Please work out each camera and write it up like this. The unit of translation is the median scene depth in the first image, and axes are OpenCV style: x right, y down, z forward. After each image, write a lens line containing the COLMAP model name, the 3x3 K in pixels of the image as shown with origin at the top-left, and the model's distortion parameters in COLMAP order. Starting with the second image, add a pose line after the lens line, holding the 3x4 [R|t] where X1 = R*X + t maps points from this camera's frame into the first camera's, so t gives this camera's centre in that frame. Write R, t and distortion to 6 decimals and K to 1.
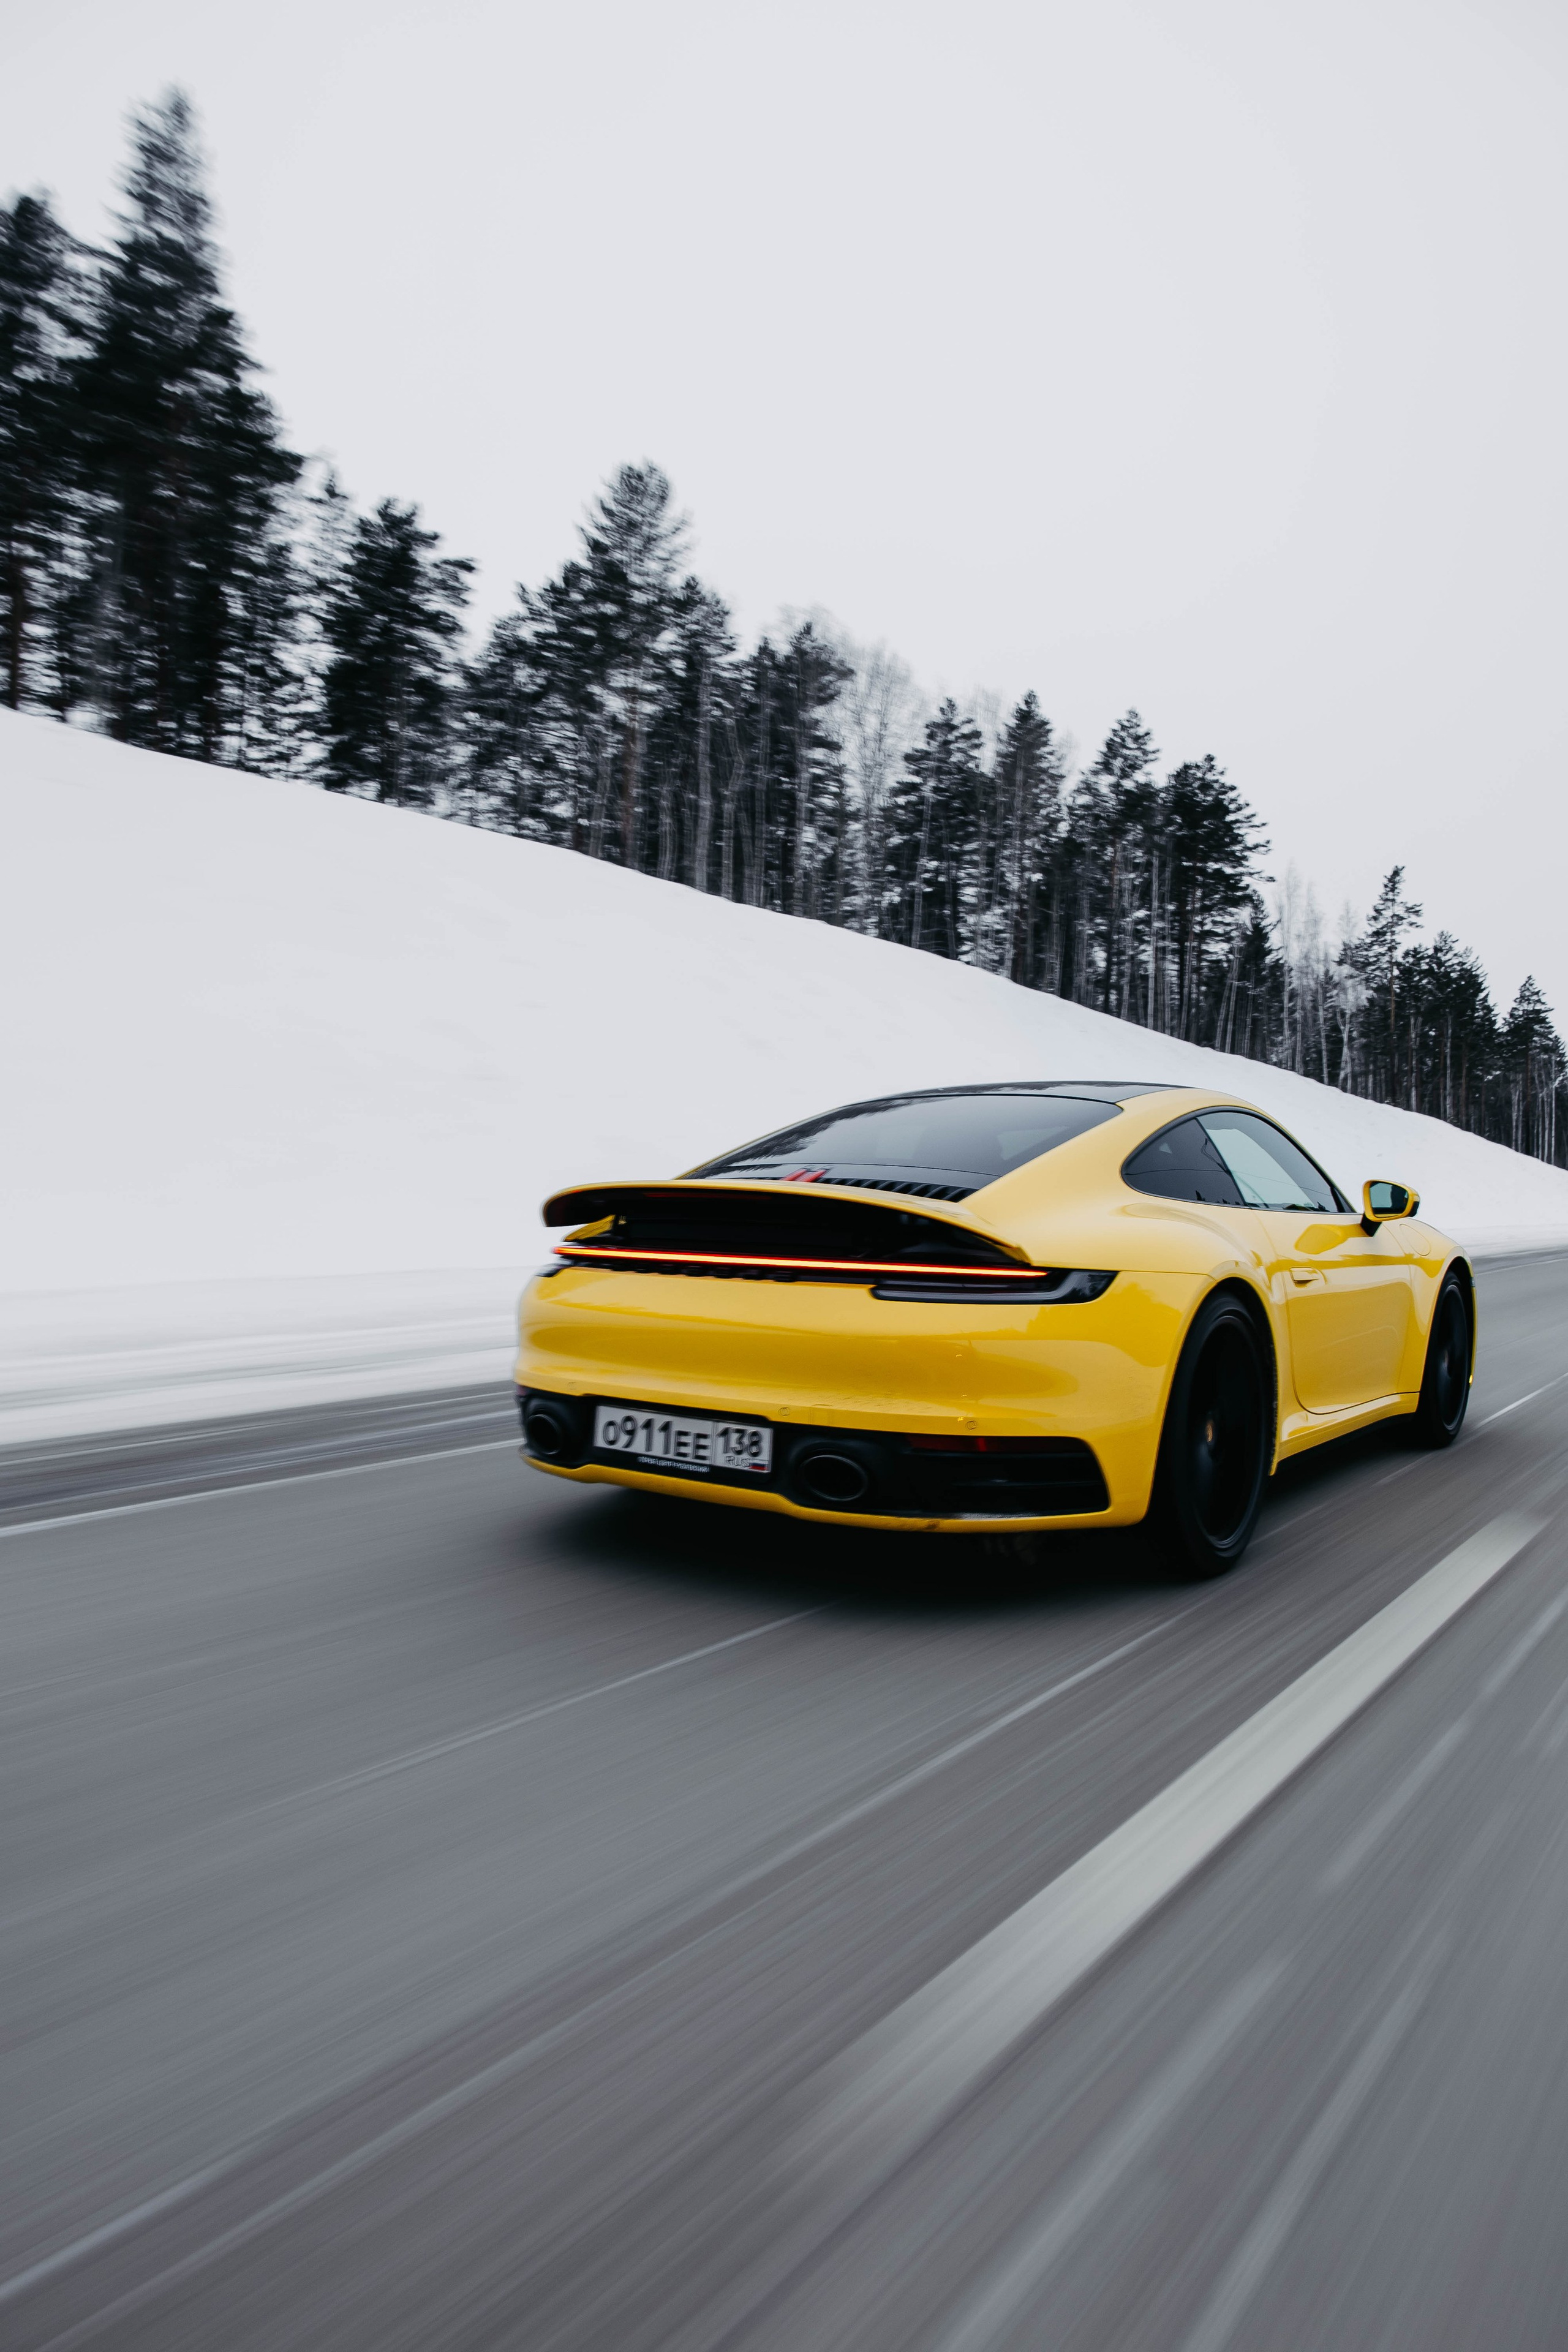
lens RADIAL K [[1590.9, 0, 790.0], [0, 1590.9, 1162.0], [0, 0, 1]] dist [-0.026182, 0.000417]
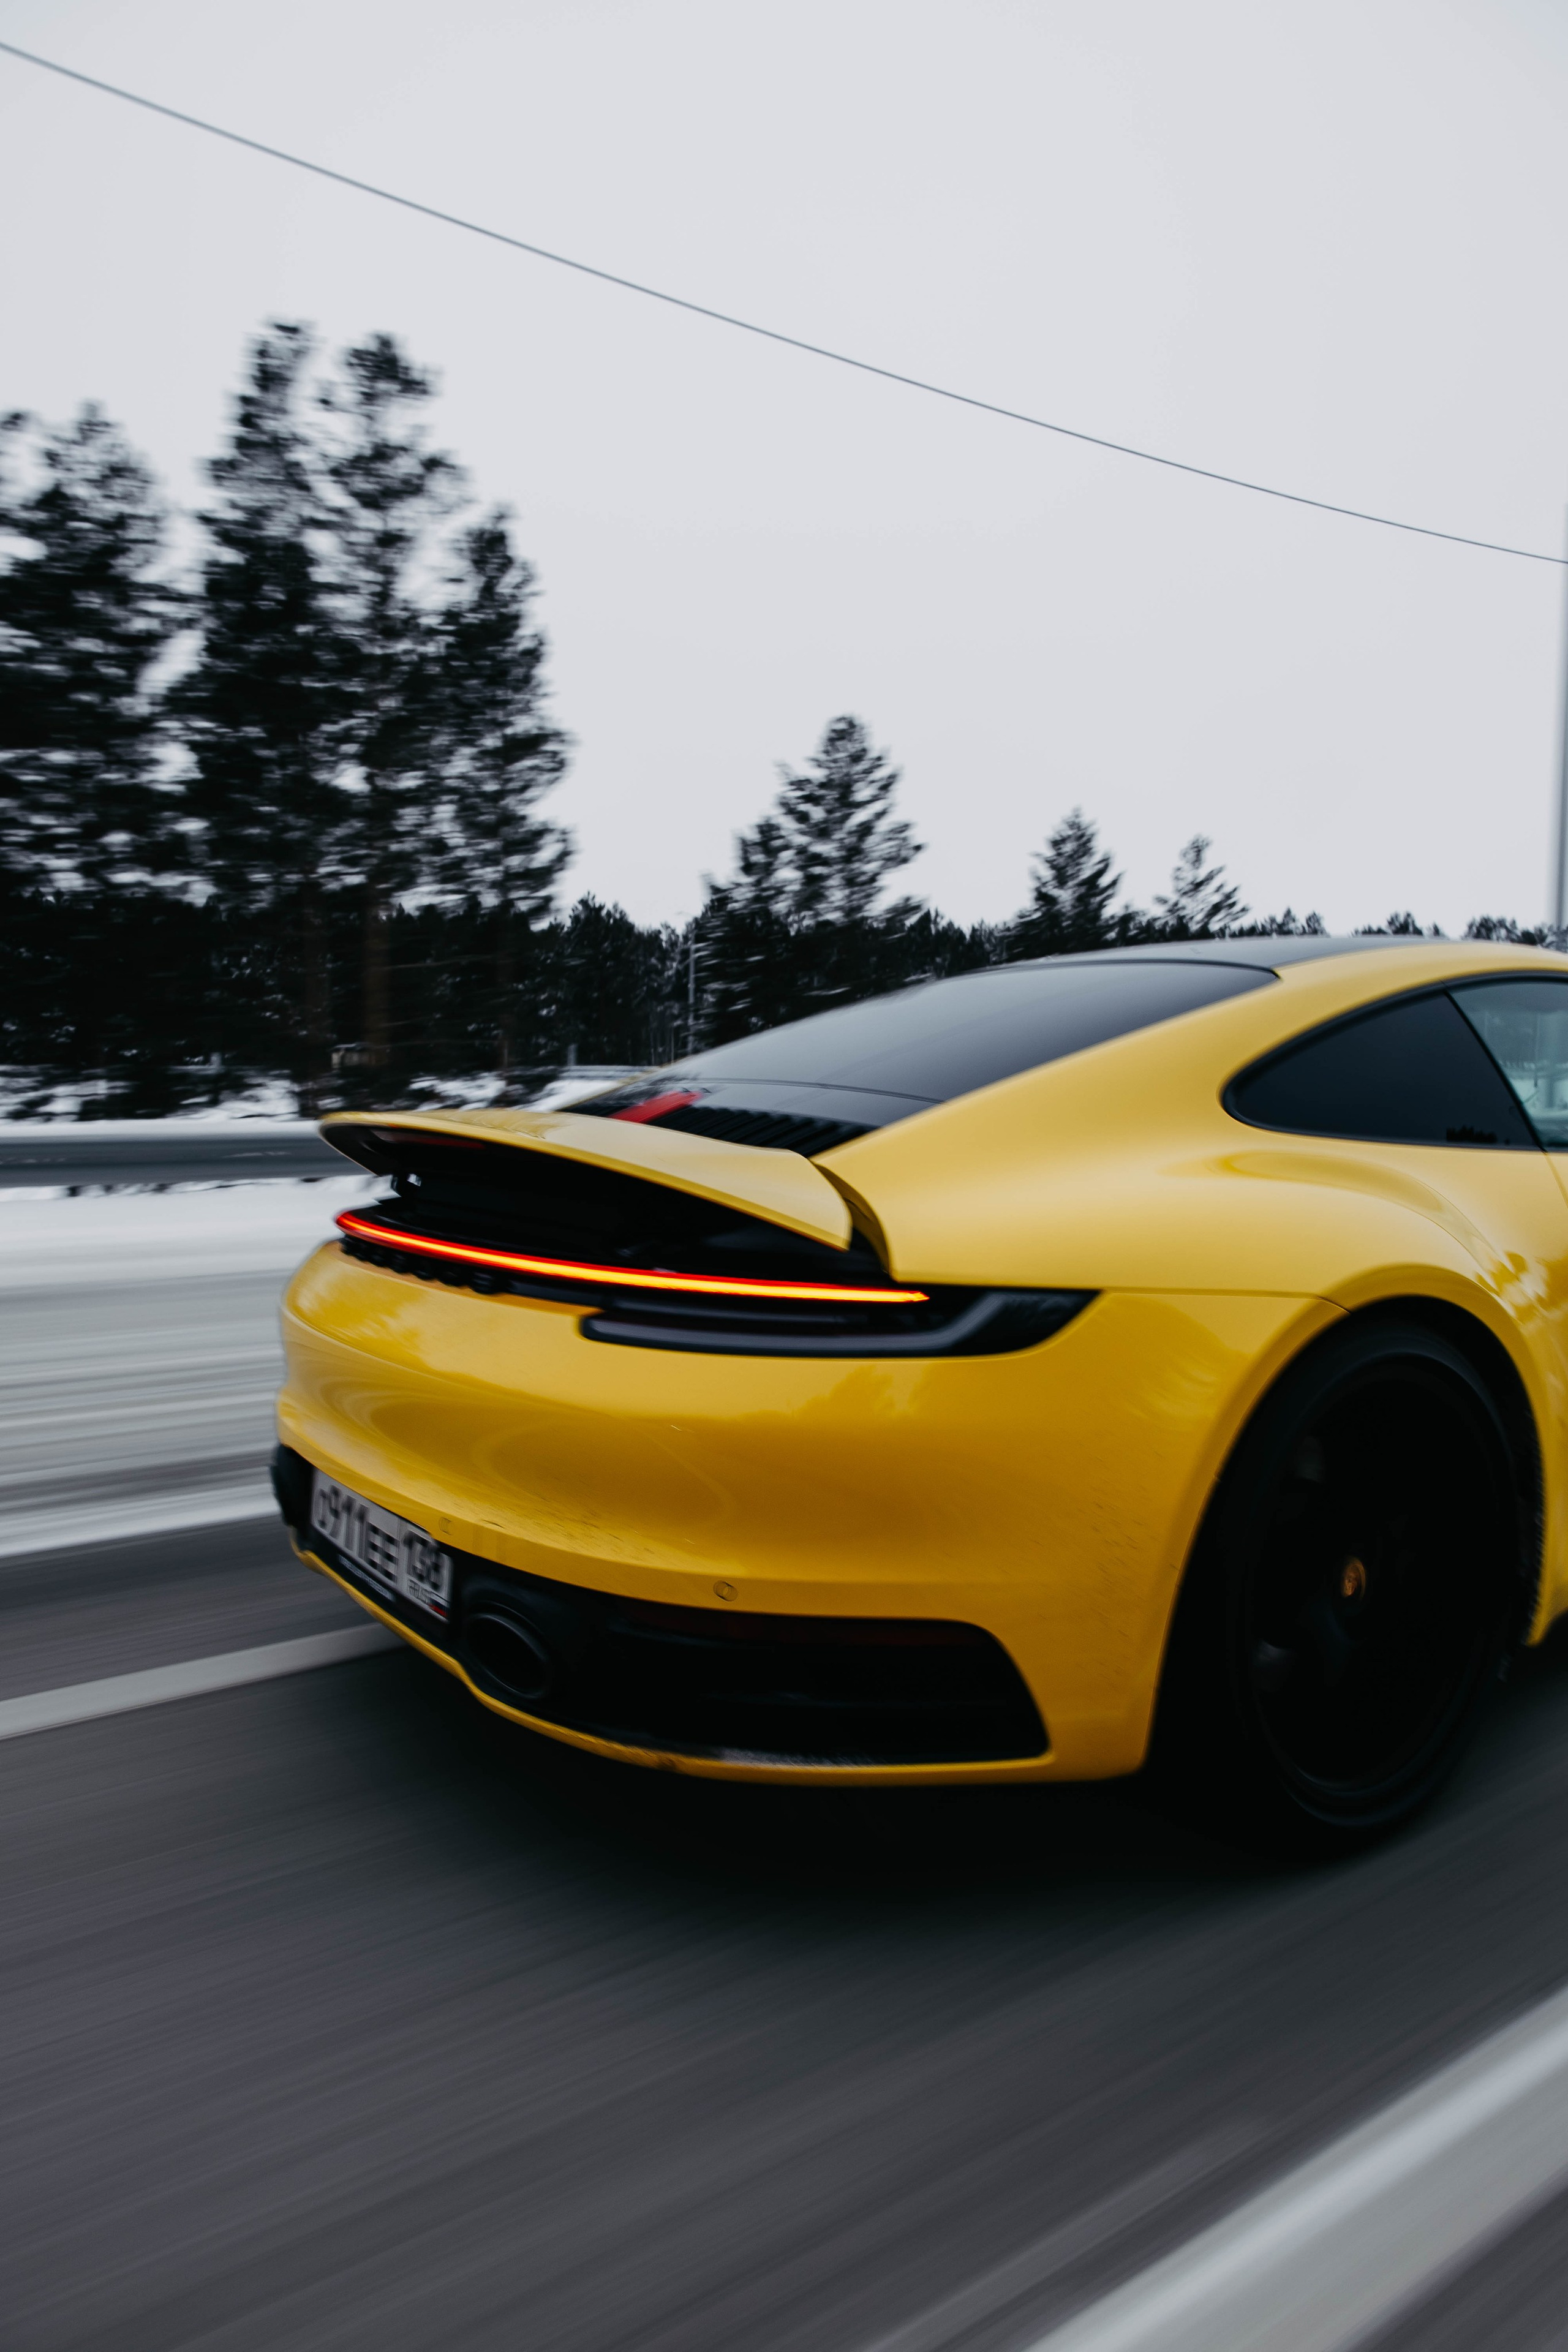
lens RADIAL K [[1590.9, 0, 822.5], [0, 1590.9, 1171.6], [0, 0, 1]] dist [-0.026182, 0.000417]
pose [[0.946716, 0.012756, -0.321818, 0.281584], [0.010194, 0.997528, 0.069526, -0.006266], [0.321909, -0.069102, 0.944245, 0.480225]]
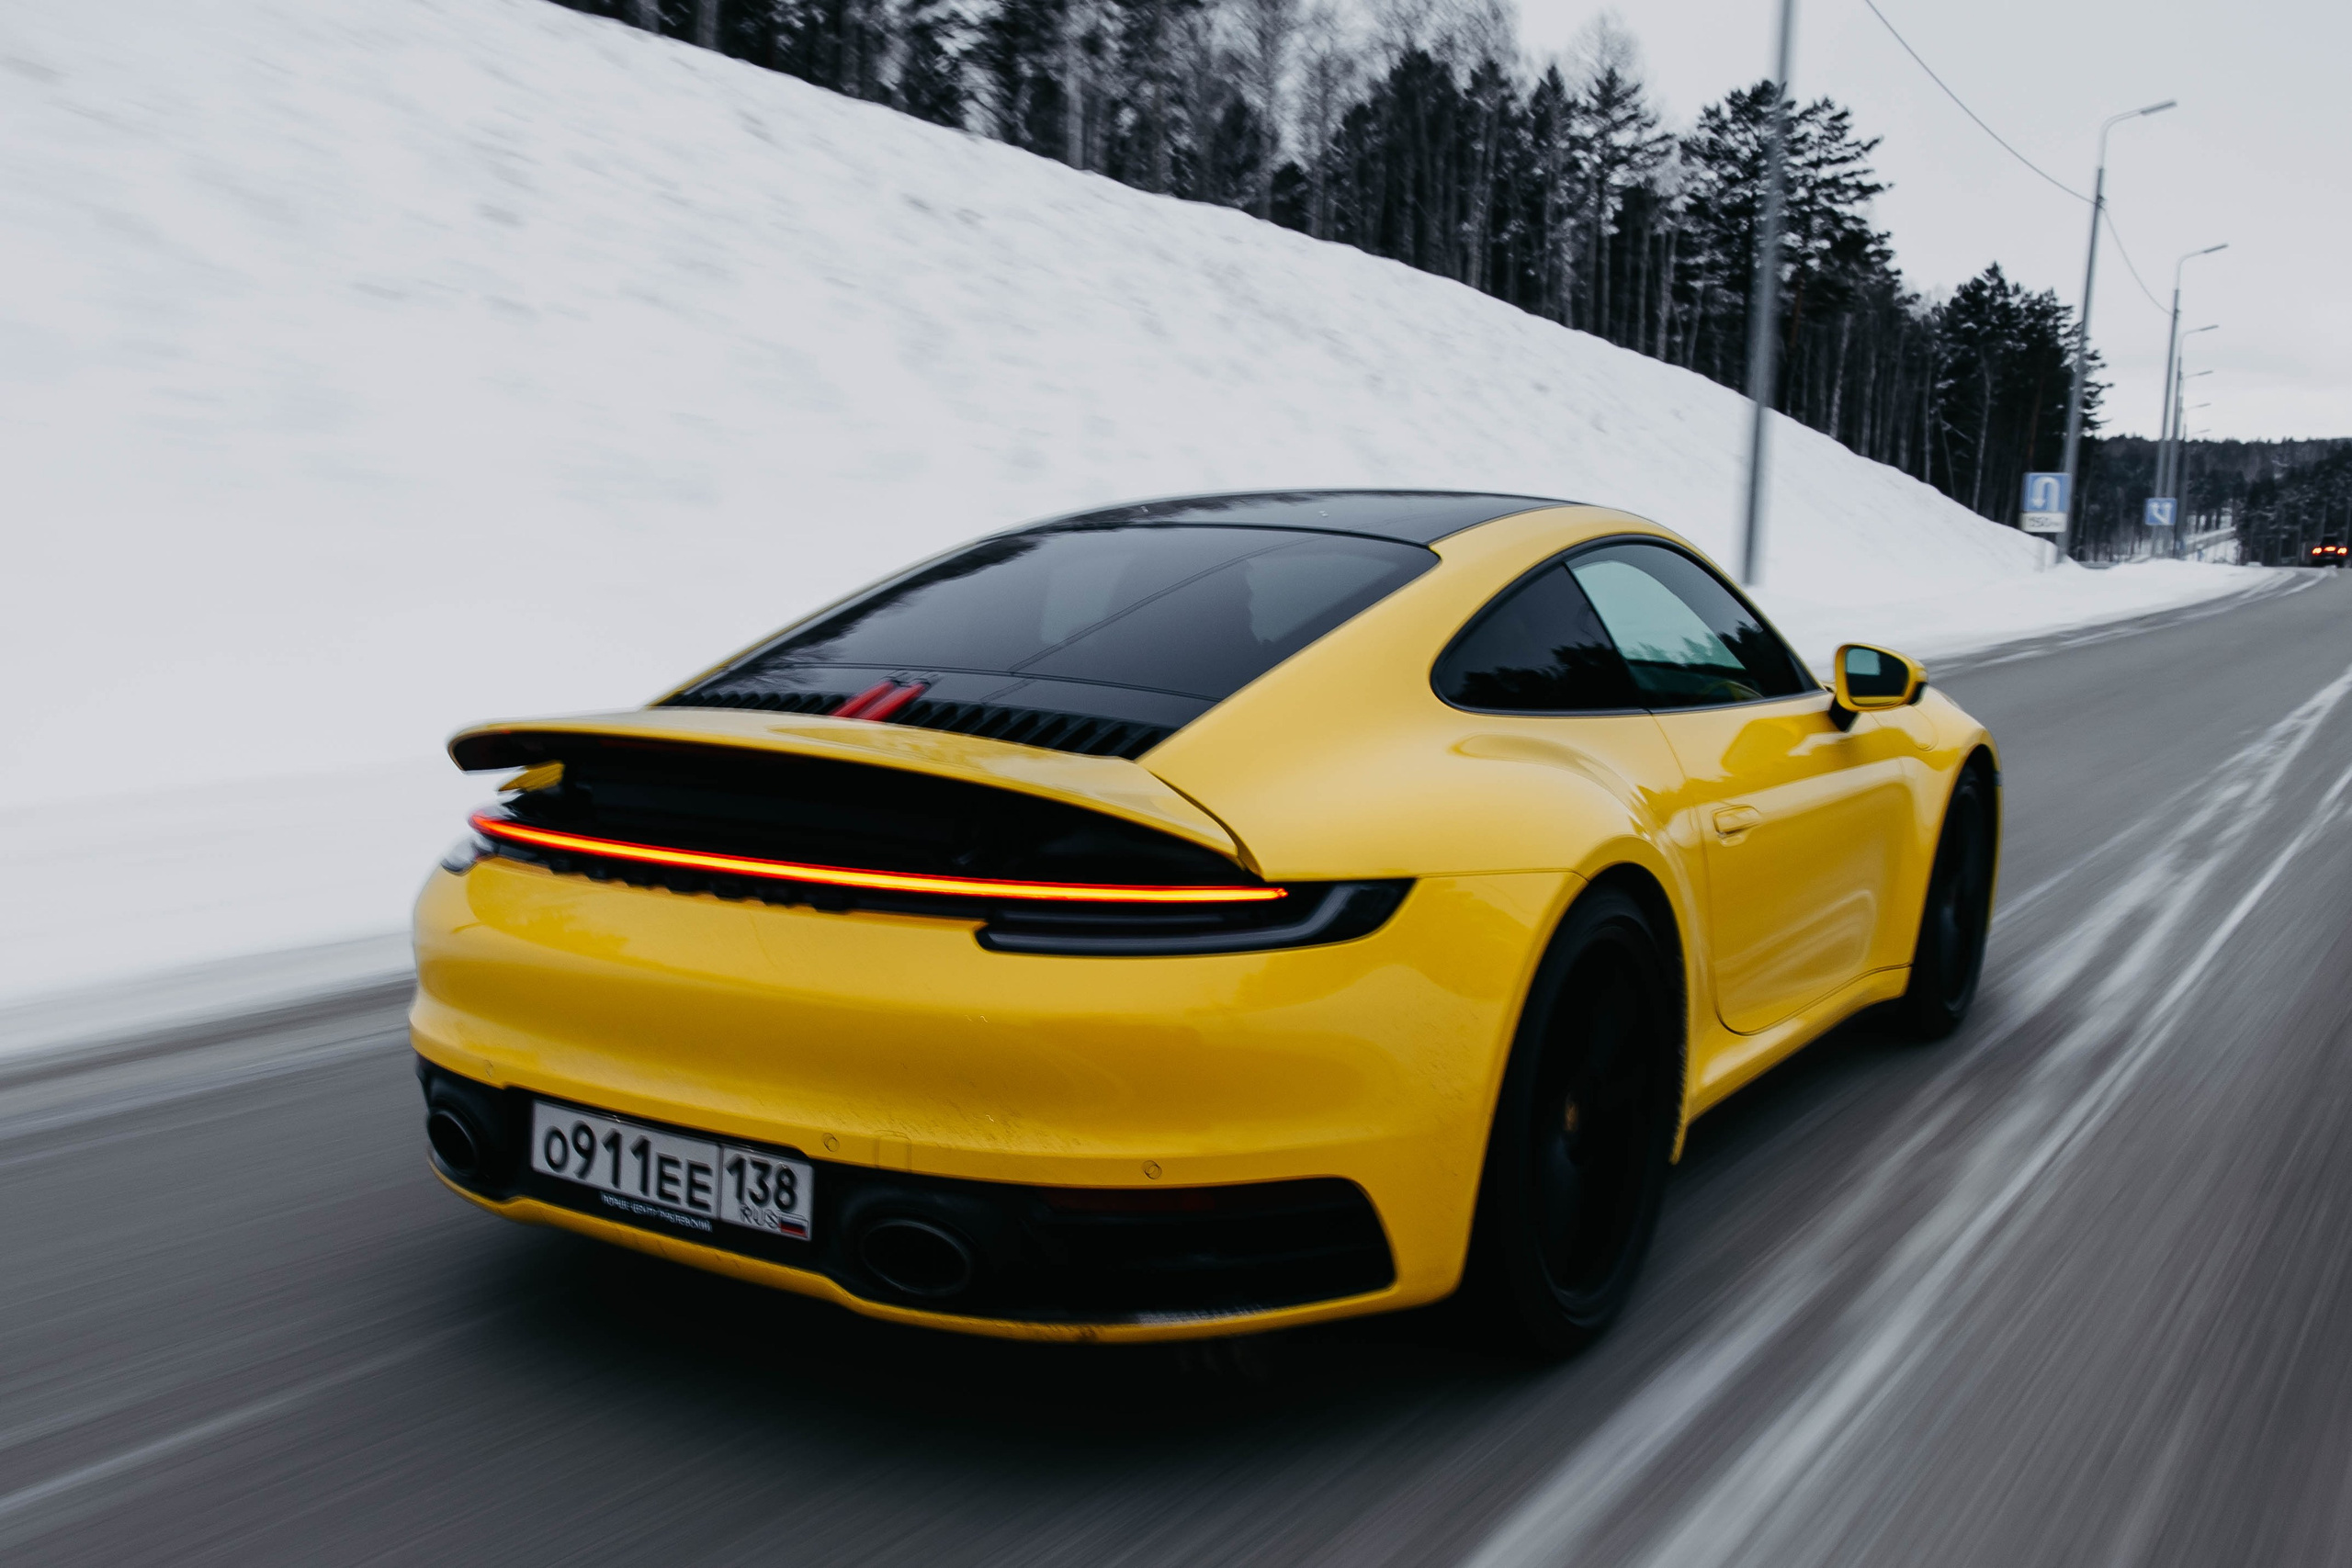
lens RADIAL K [[2219.2, 0, 1056.9], [0, 2219.2, 755.1], [0, 0, 1]] dist [-0.052347, 0.000000]
pose [[0.999840, -0.011000, 0.014115, 0.063791], [0.009191, 0.992438, 0.122400, -0.073975], [-0.015355, -0.122250, 0.992380, 0.203748]]
